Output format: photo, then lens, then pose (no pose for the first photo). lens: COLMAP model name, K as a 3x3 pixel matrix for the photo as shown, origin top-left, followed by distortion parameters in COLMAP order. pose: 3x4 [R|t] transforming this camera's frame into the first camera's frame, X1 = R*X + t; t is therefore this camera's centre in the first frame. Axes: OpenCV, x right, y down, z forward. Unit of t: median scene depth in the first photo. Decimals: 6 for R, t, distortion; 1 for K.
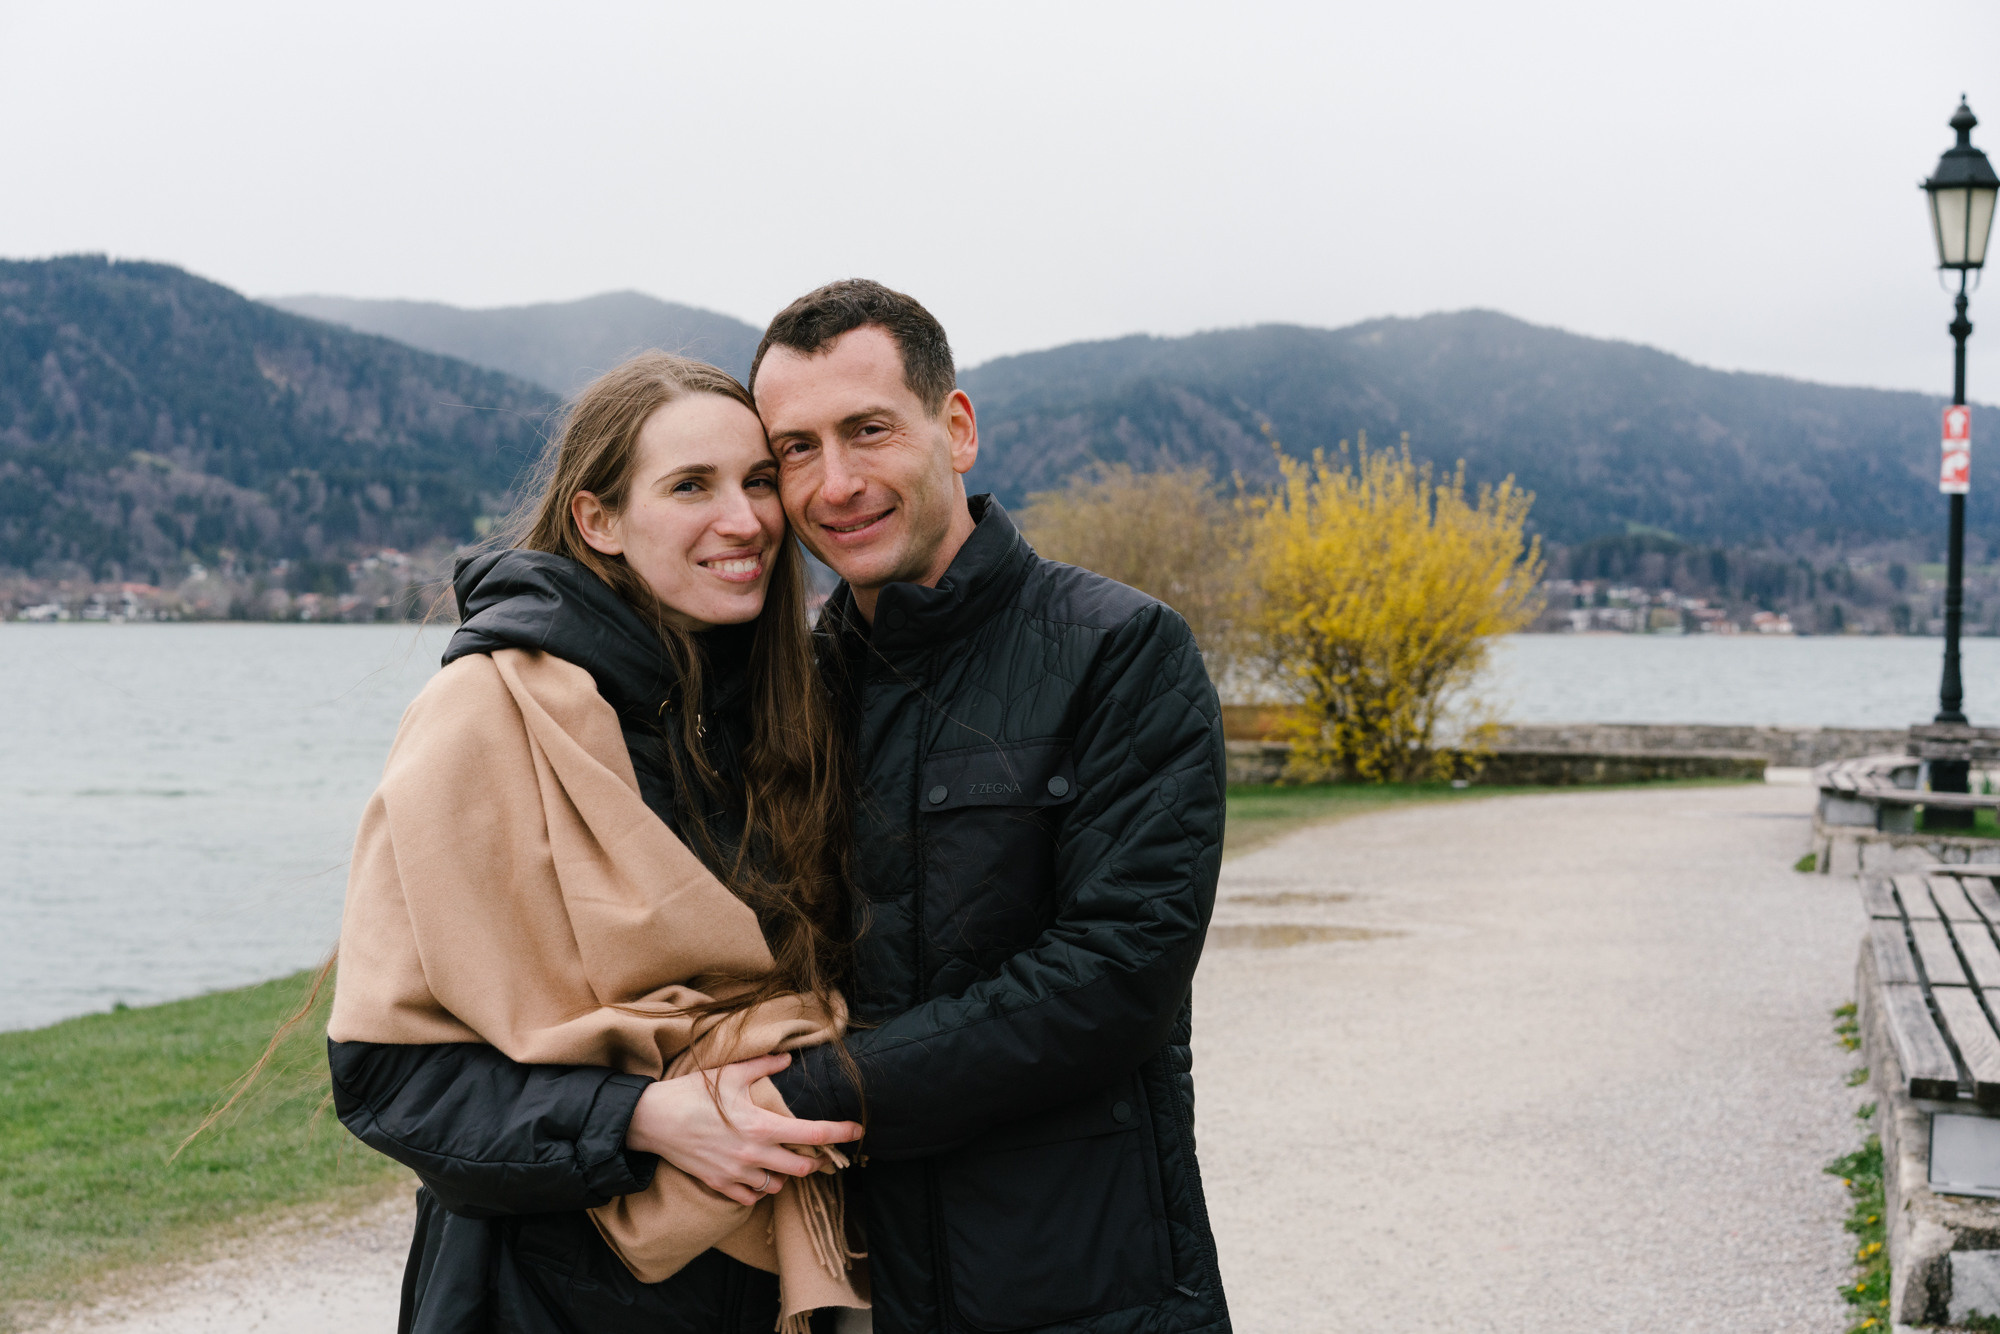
lens RADIAL K [[3180.1, 0, 1069.5], [0, 3180.1, 665.4], [0, 0, 1]] dist [0.006342, 0.043019]
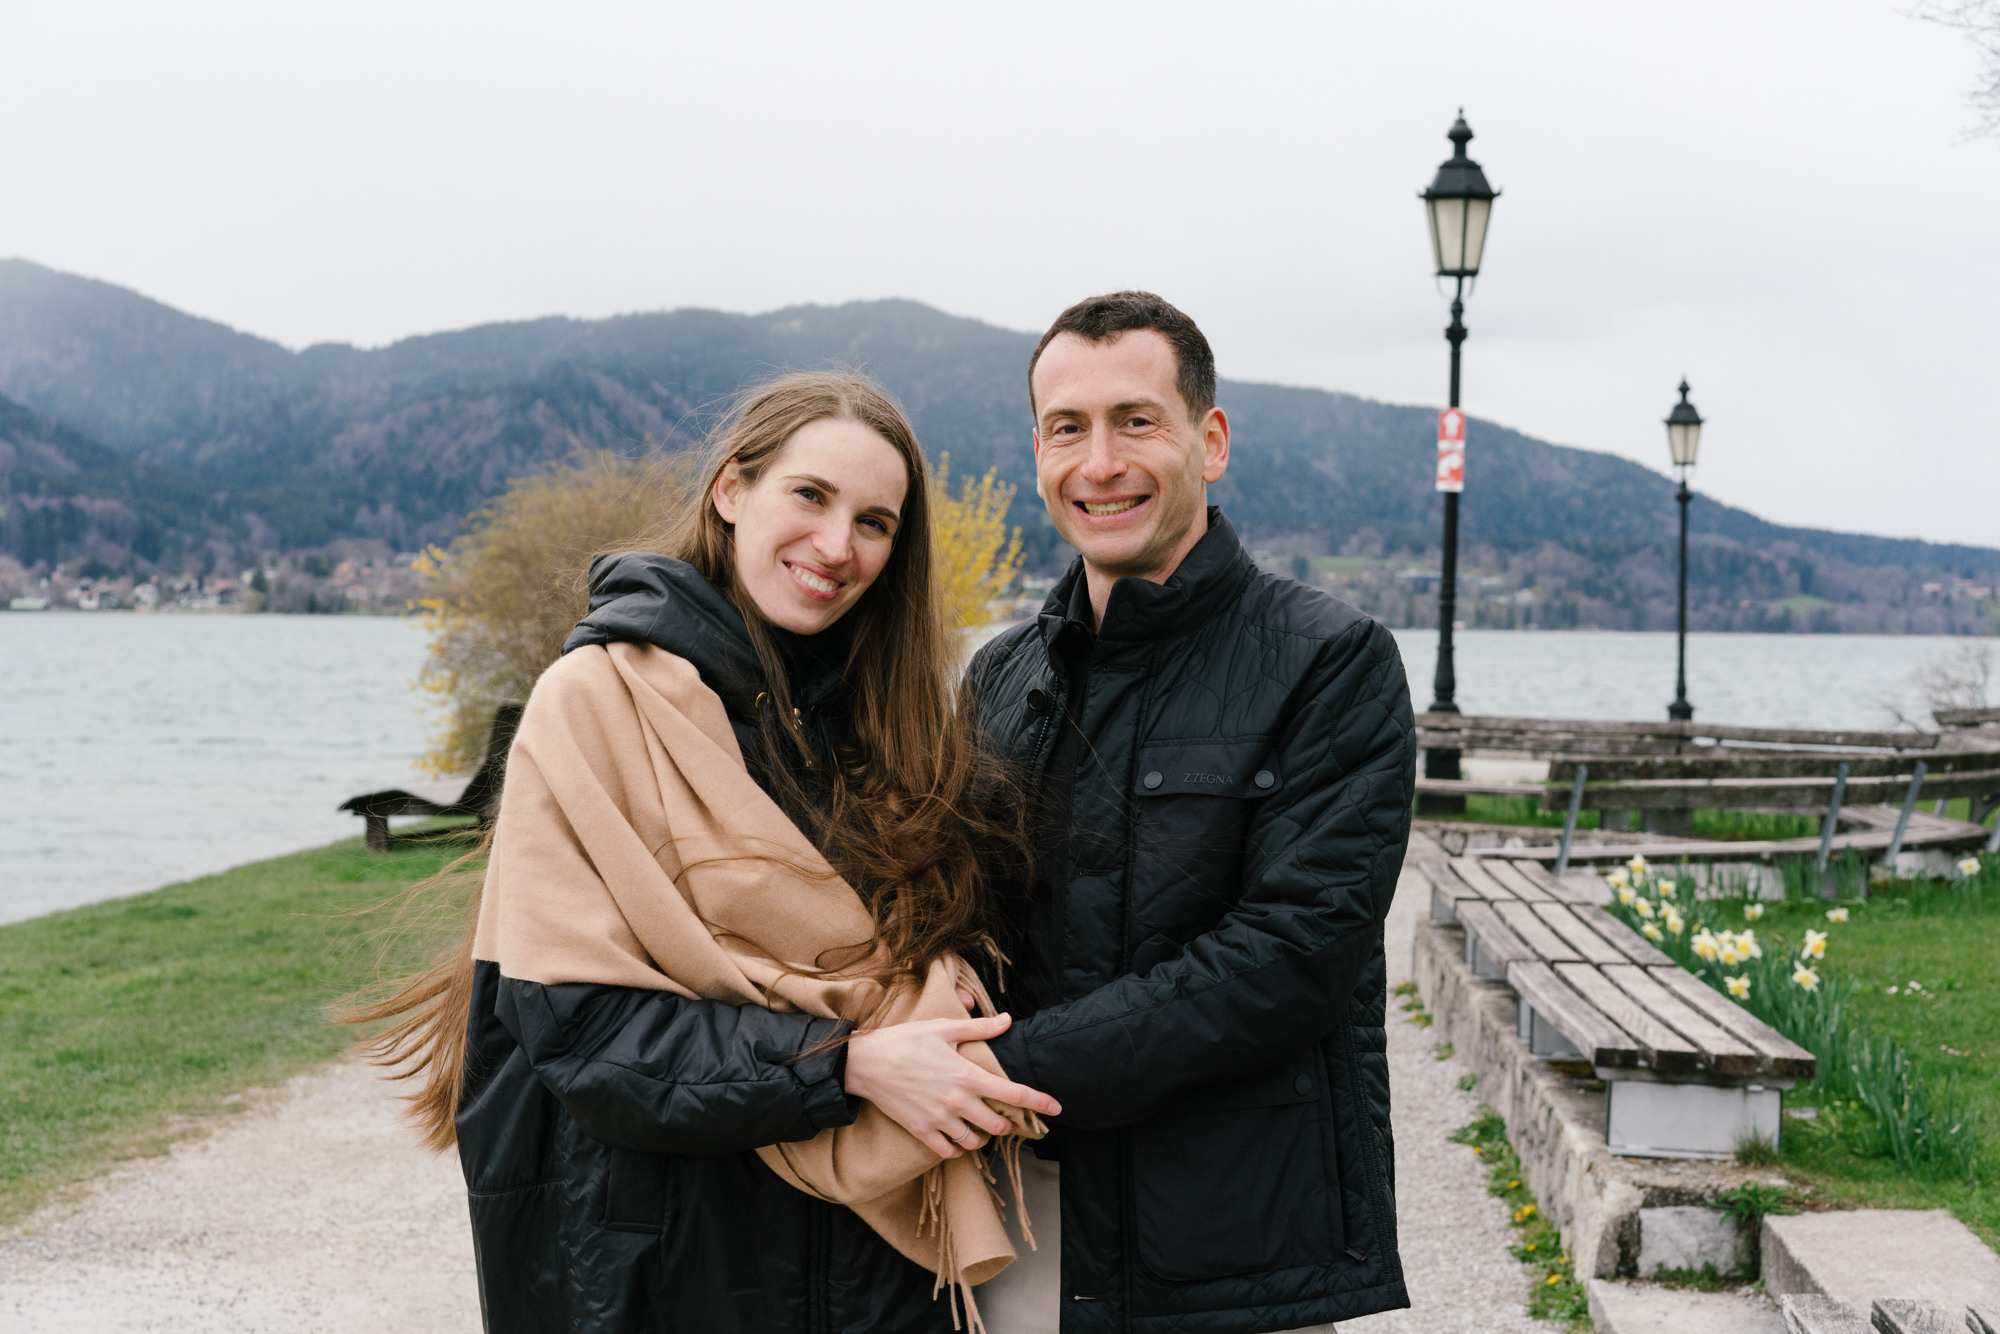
lens RADIAL K [[3226.4, 0, 1000.1], [0, 3226.4, 715.2], [0, 0, 1]] dist [-0.006084, 0.010600]
pose [[0.981709, -0.000776, 0.190384, -0.112822], [-0.002899, 0.999815, 0.019025, -0.001272], [-0.190363, -0.019229, 0.981525, -0.014608]]
